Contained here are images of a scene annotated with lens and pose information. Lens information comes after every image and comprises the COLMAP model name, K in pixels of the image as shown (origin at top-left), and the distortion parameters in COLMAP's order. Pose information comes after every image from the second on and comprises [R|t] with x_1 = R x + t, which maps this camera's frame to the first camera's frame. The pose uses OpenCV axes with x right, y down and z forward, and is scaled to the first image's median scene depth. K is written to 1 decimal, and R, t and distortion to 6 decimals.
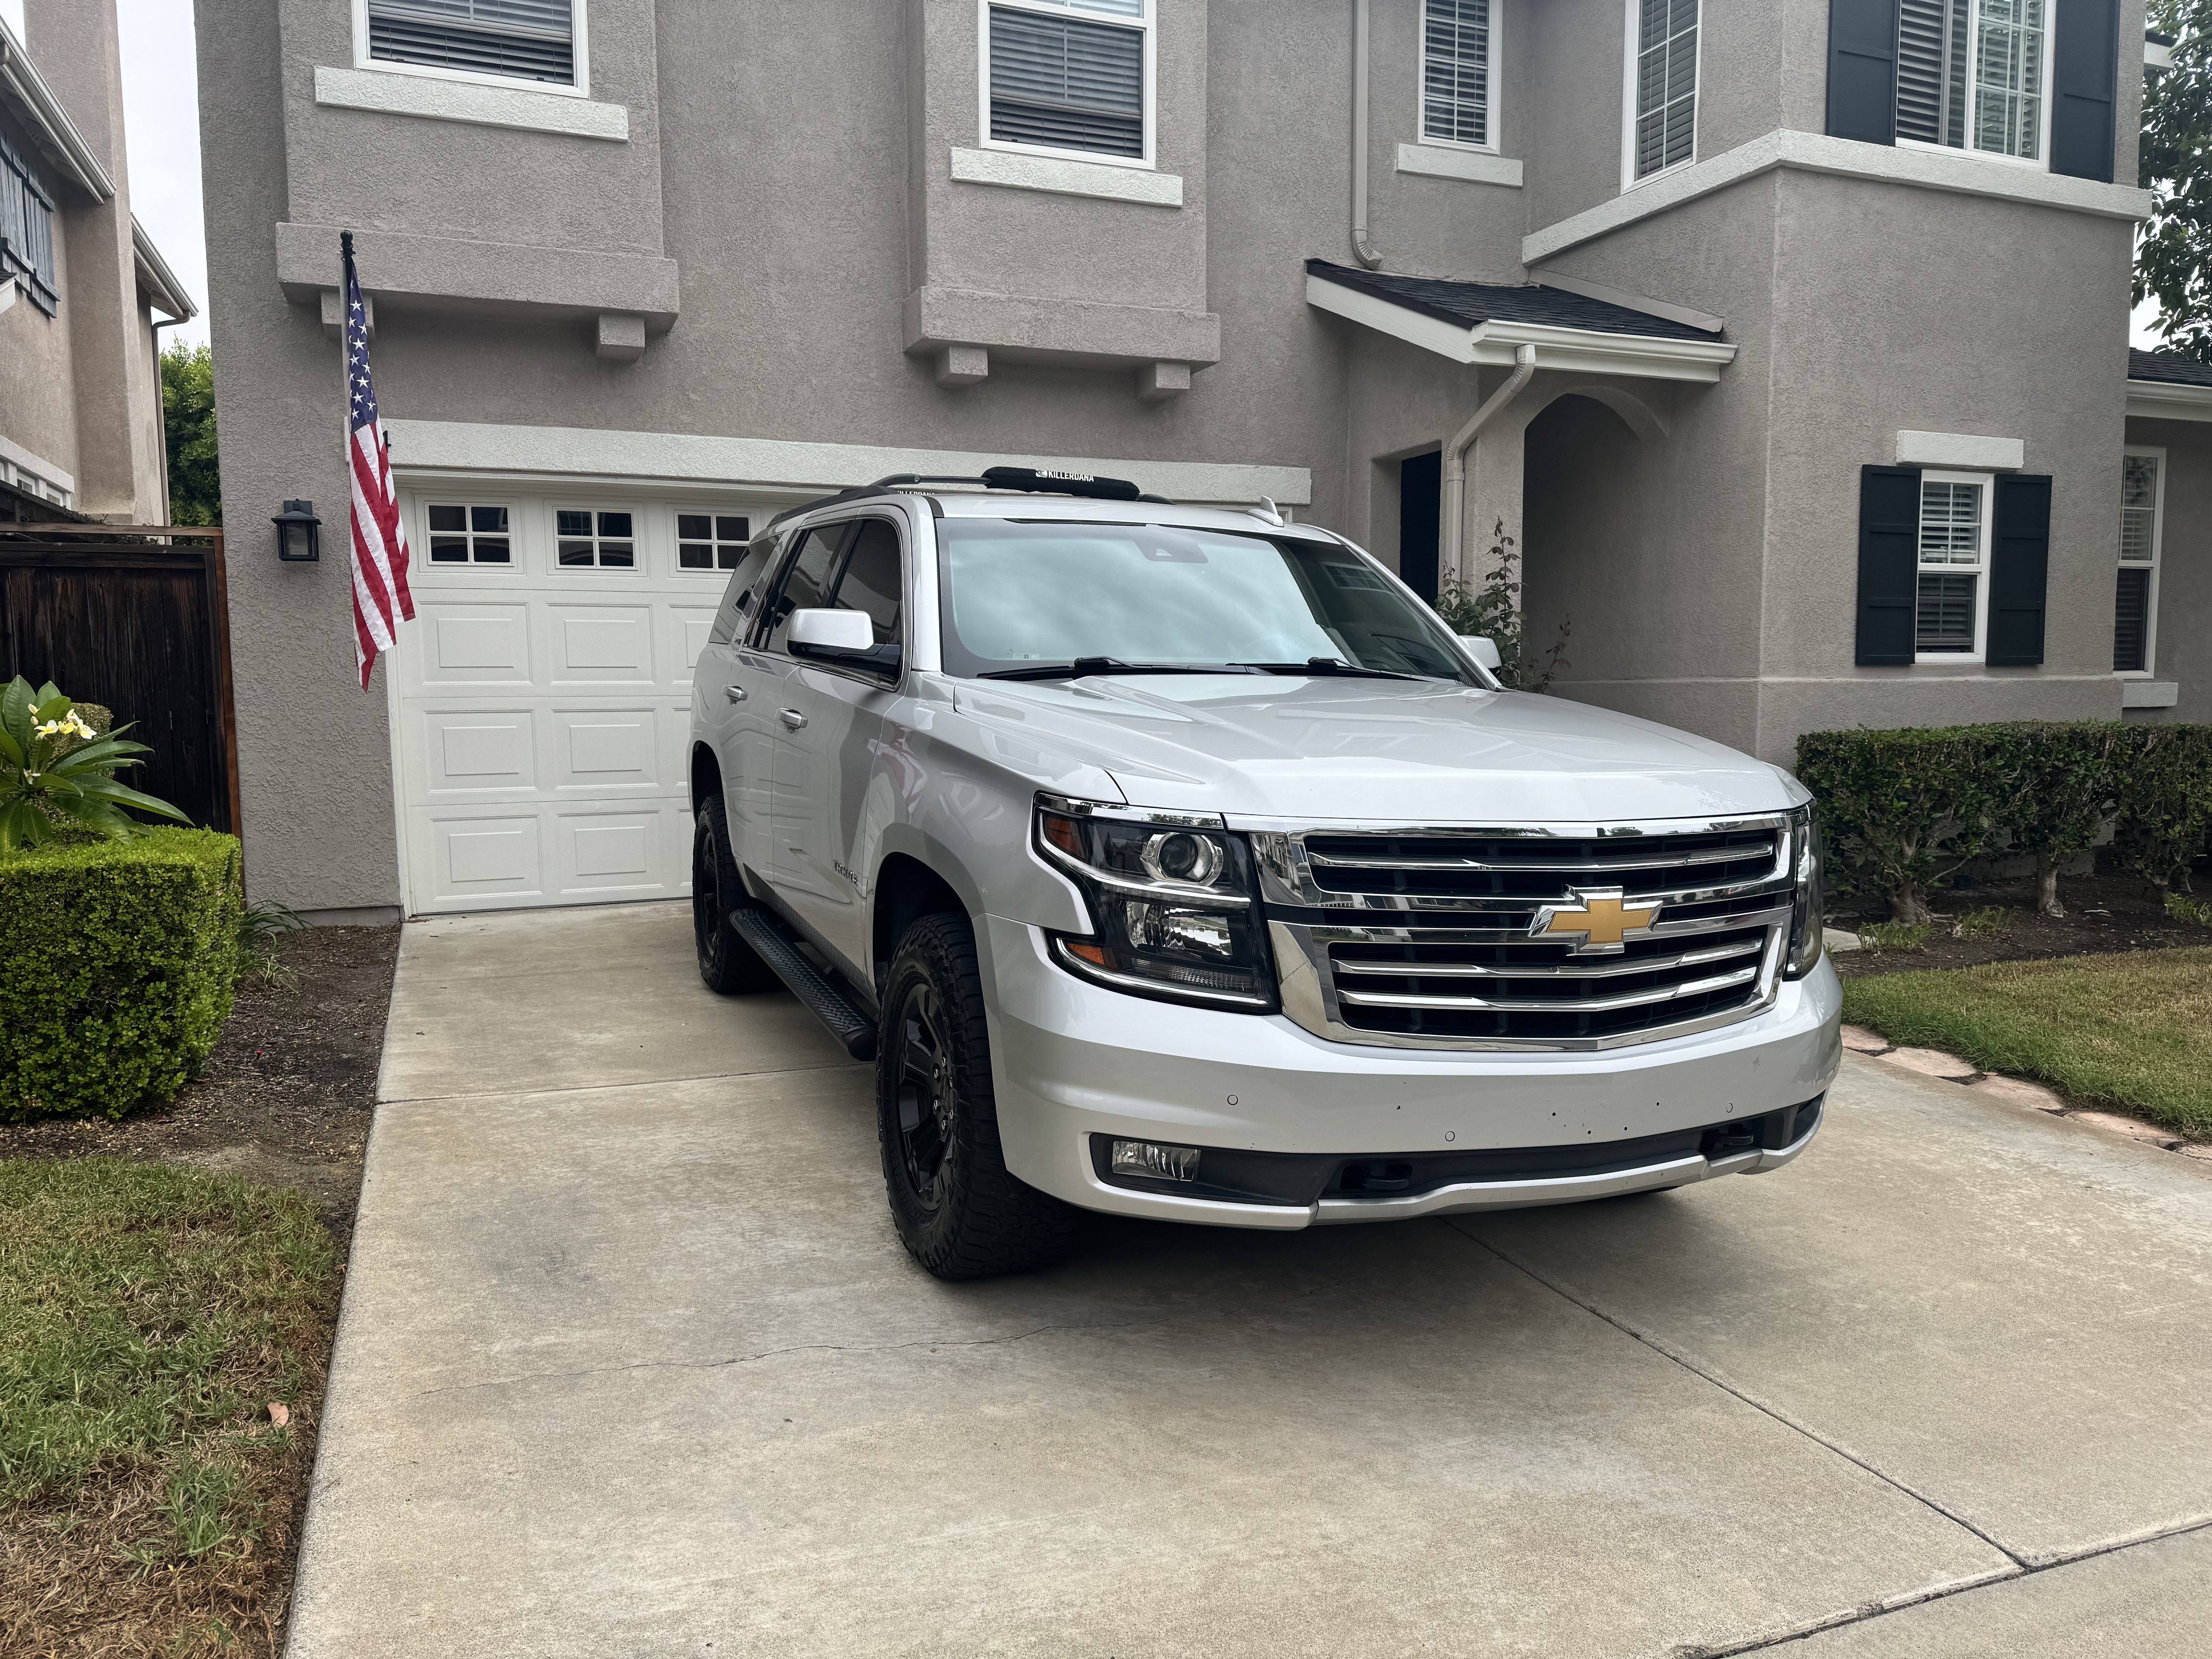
lens RADIAL K [[1538.1, 0, 1102.9], [0, 1538.1, 1008.0], [0, 0, 1]] dist [0.052164, -0.083367]
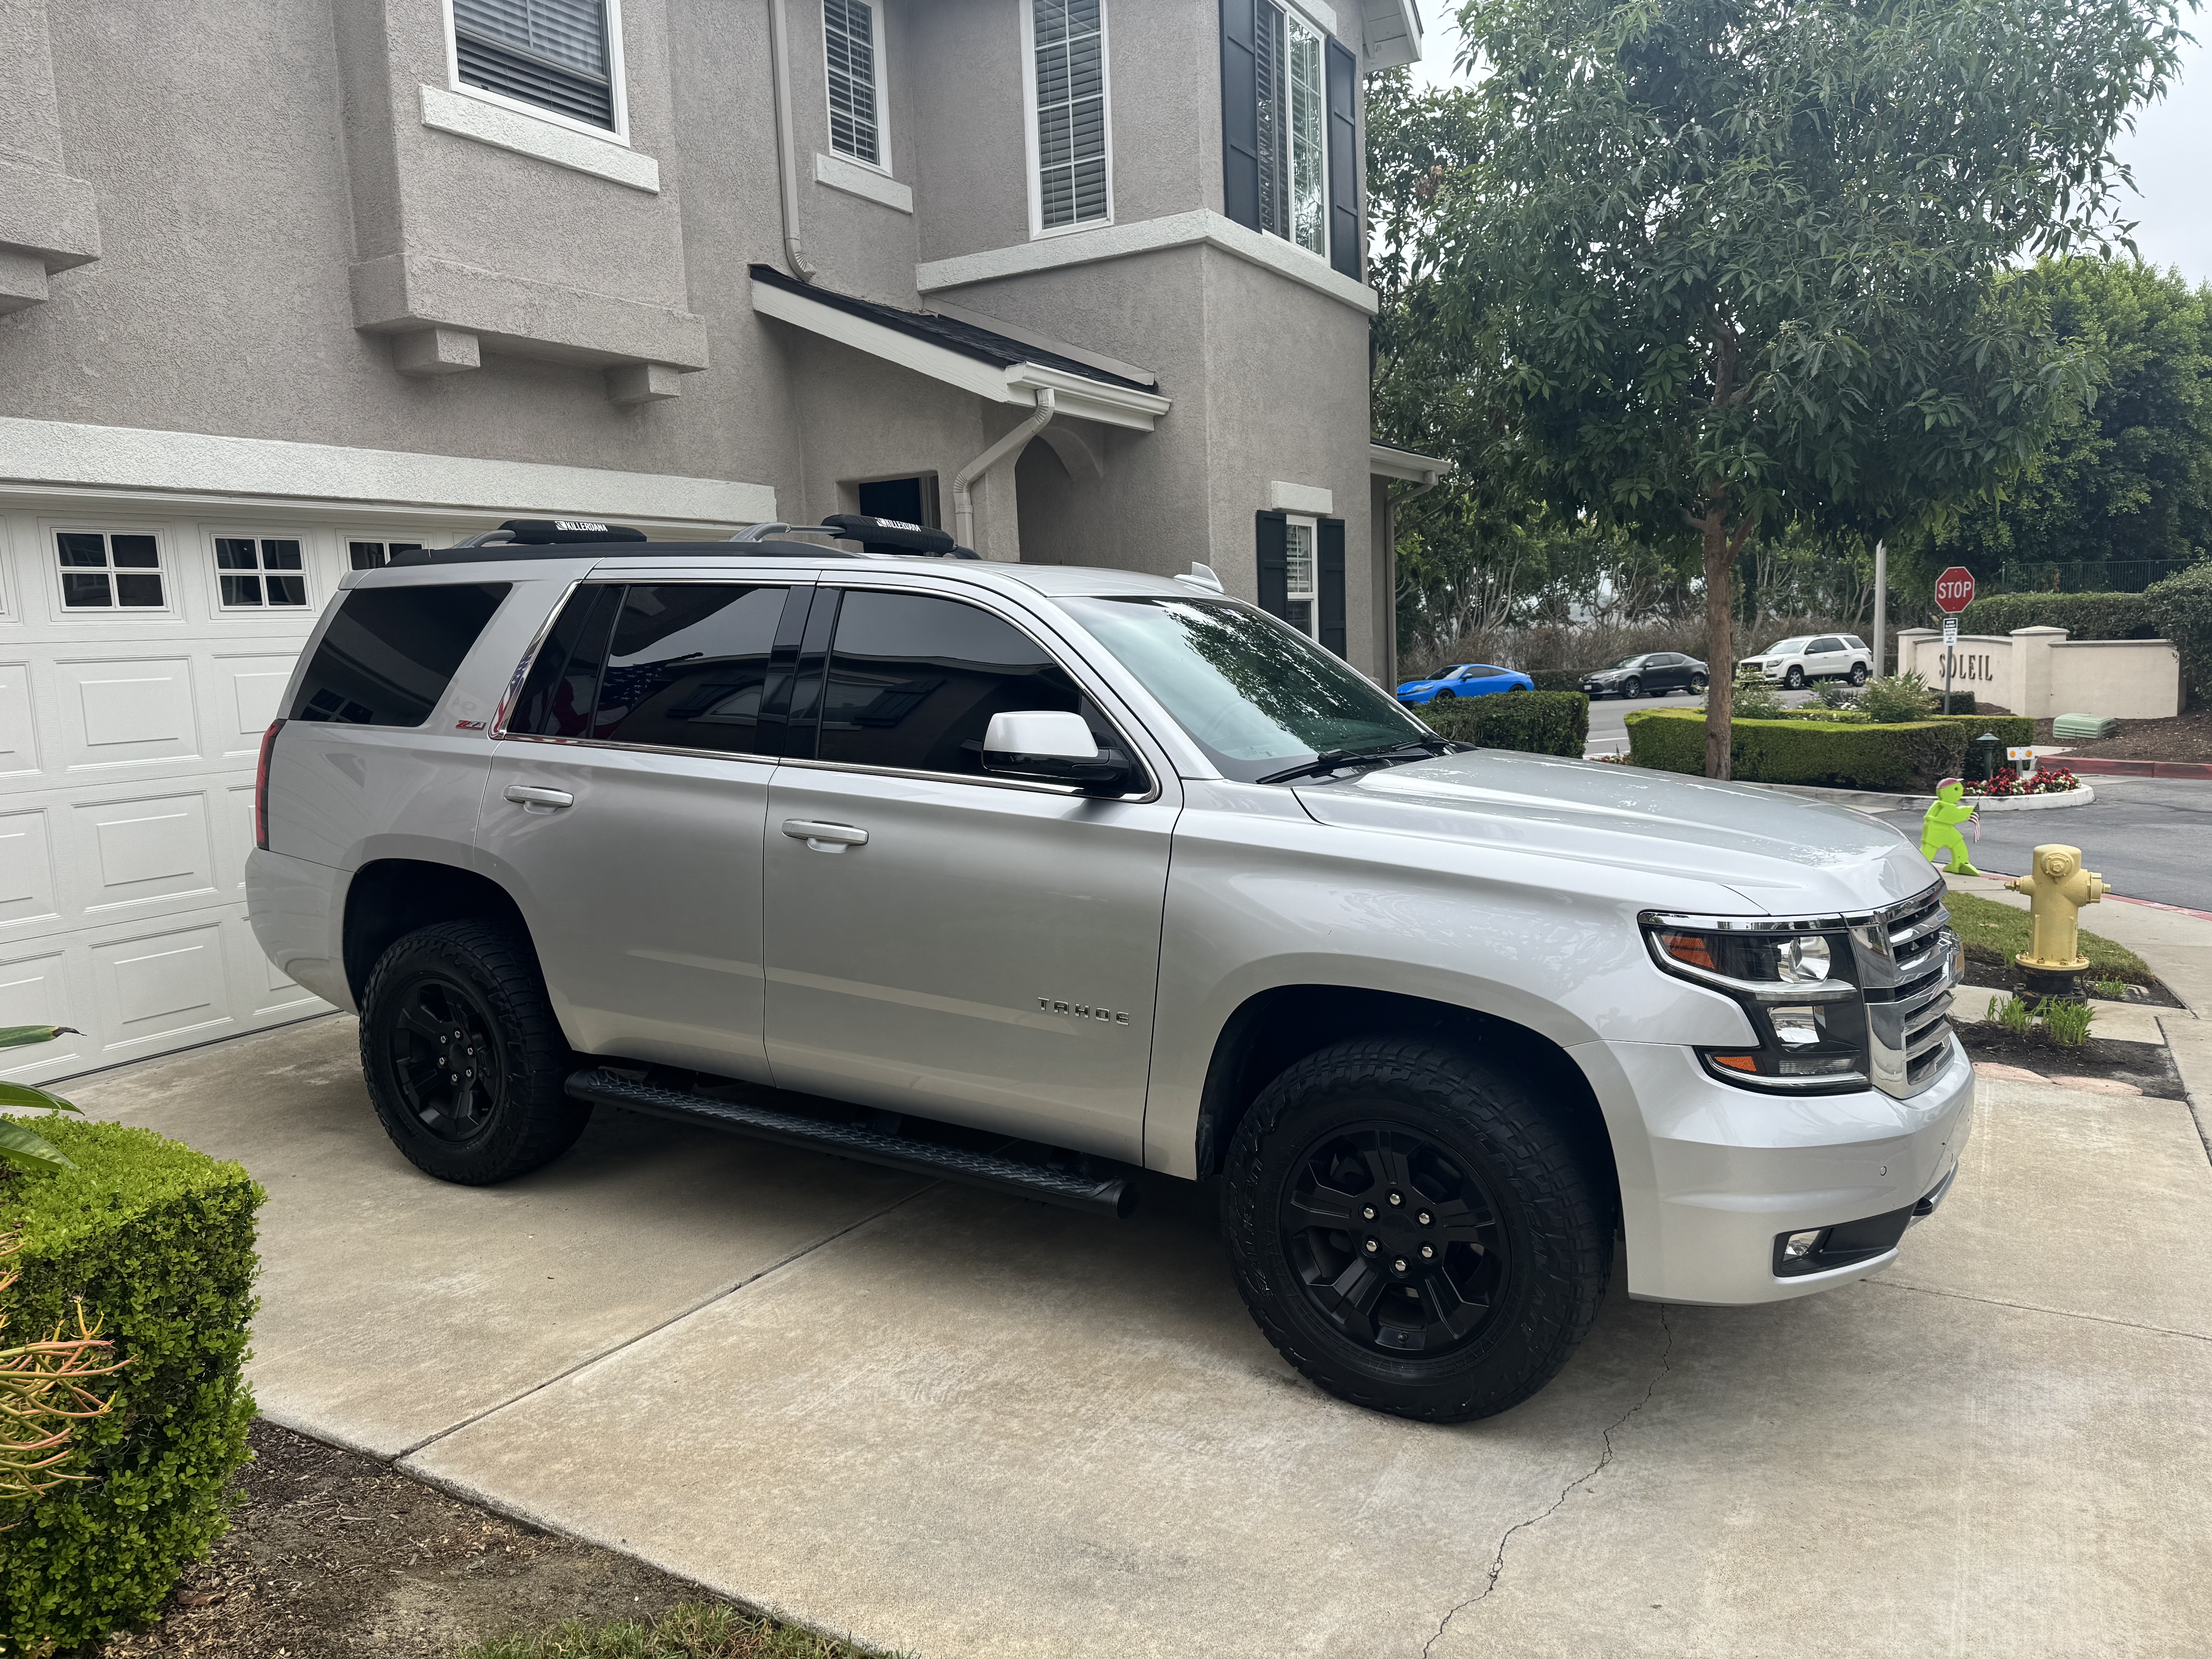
lens RADIAL K [[1545.6, 0, 1171.3], [0, 1545.6, 994.1], [0, 0, 1]] dist [0.046772, -0.061506]
pose [[0.779300, -0.157933, 0.606423, -0.347527], [0.155079, 0.986224, 0.057556, -0.074955], [-0.607159, 0.049190, 0.793057, 0.144974]]
